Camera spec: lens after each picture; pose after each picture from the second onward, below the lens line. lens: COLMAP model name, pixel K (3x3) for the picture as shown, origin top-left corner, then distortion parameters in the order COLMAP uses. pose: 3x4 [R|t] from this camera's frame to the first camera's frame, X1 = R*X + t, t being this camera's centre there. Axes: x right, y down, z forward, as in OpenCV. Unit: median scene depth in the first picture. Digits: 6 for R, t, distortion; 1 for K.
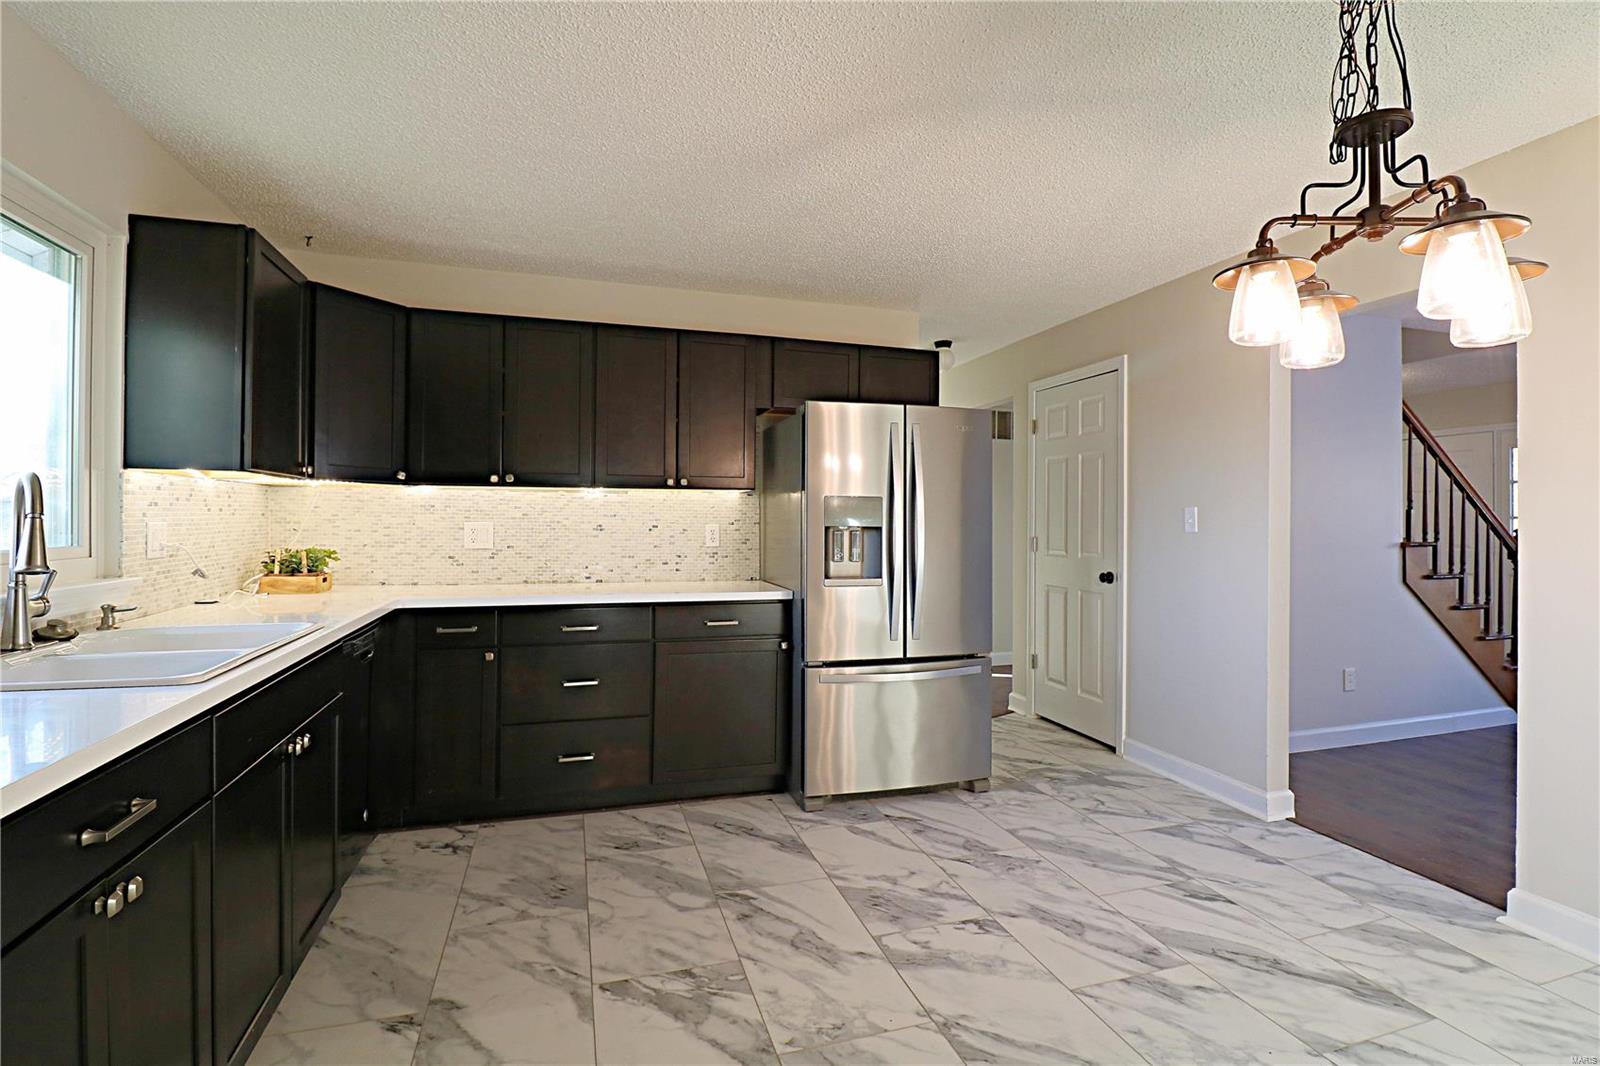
lens RADIAL K [[765.1, 0, 816.8], [0, 765.1, 514.3], [0, 0, 1]] dist [0.000370, -0.014572]
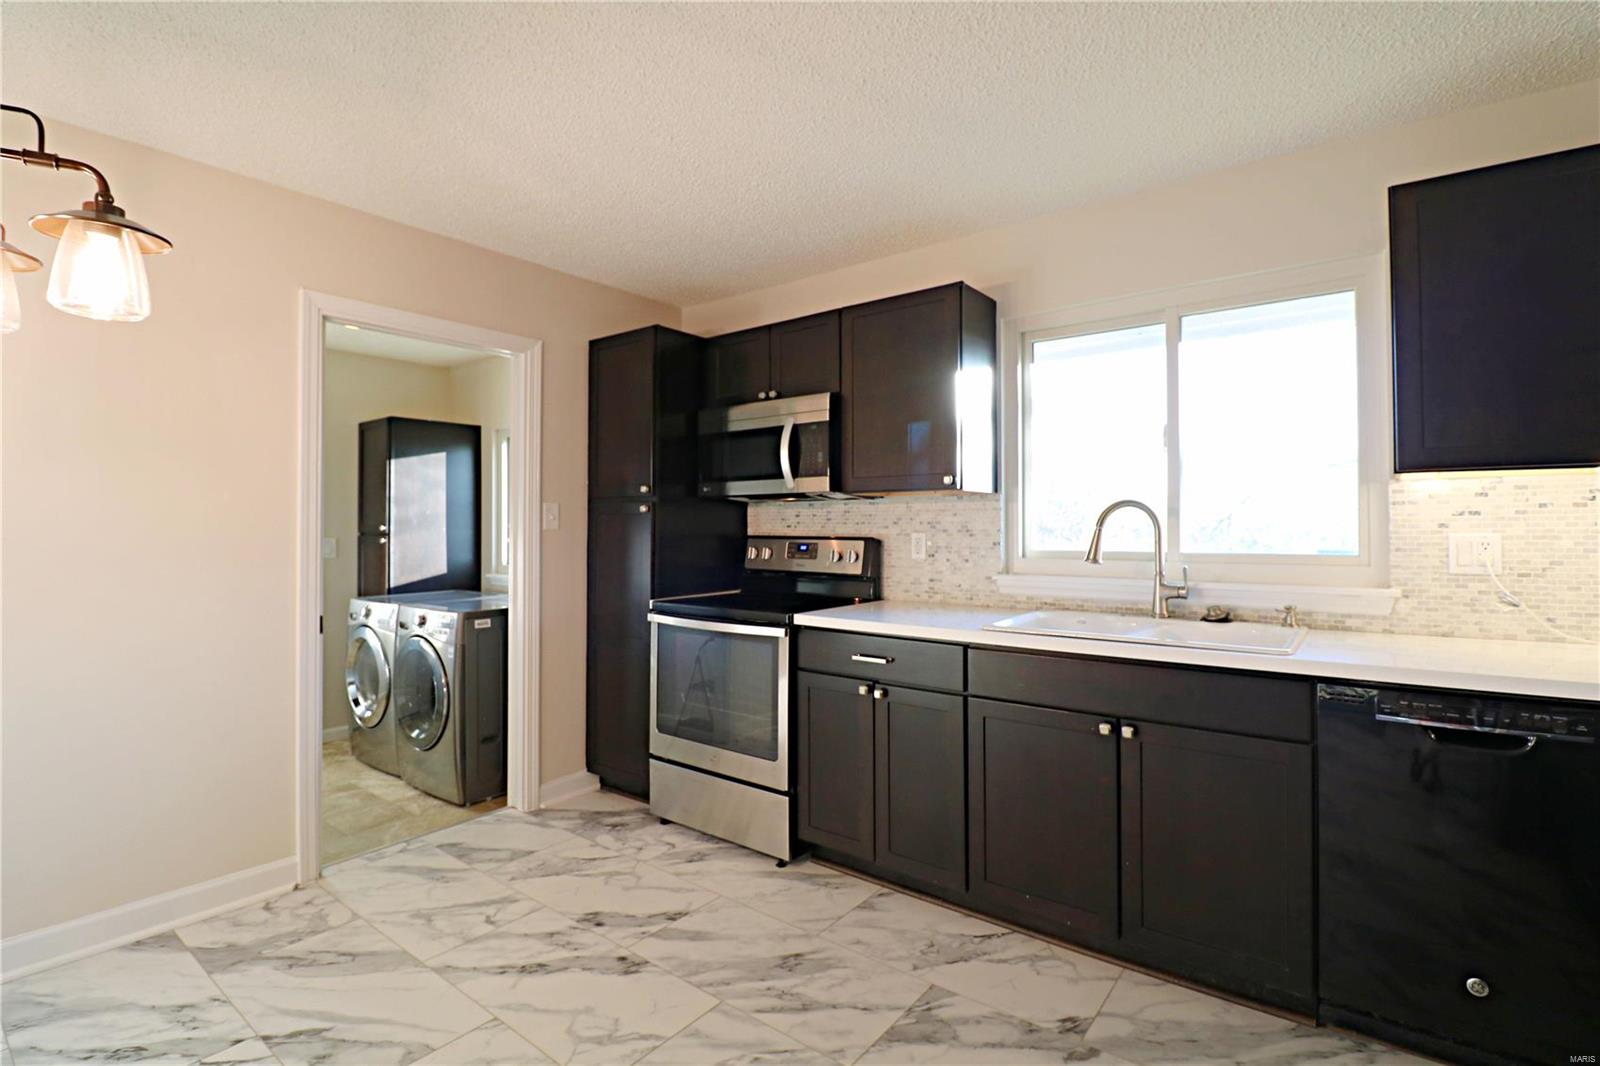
lens RADIAL K [[746.3, 0, 819.0], [0, 746.3, 519.9], [0, 0, 1]] dist [-0.001288, -0.014010]
pose [[-0.818745, -0.009162, -0.574085, 0.202794], [0.001708, 0.999829, -0.018393, 0.007550], [0.574155, -0.016039, -0.818589, 1.070212]]
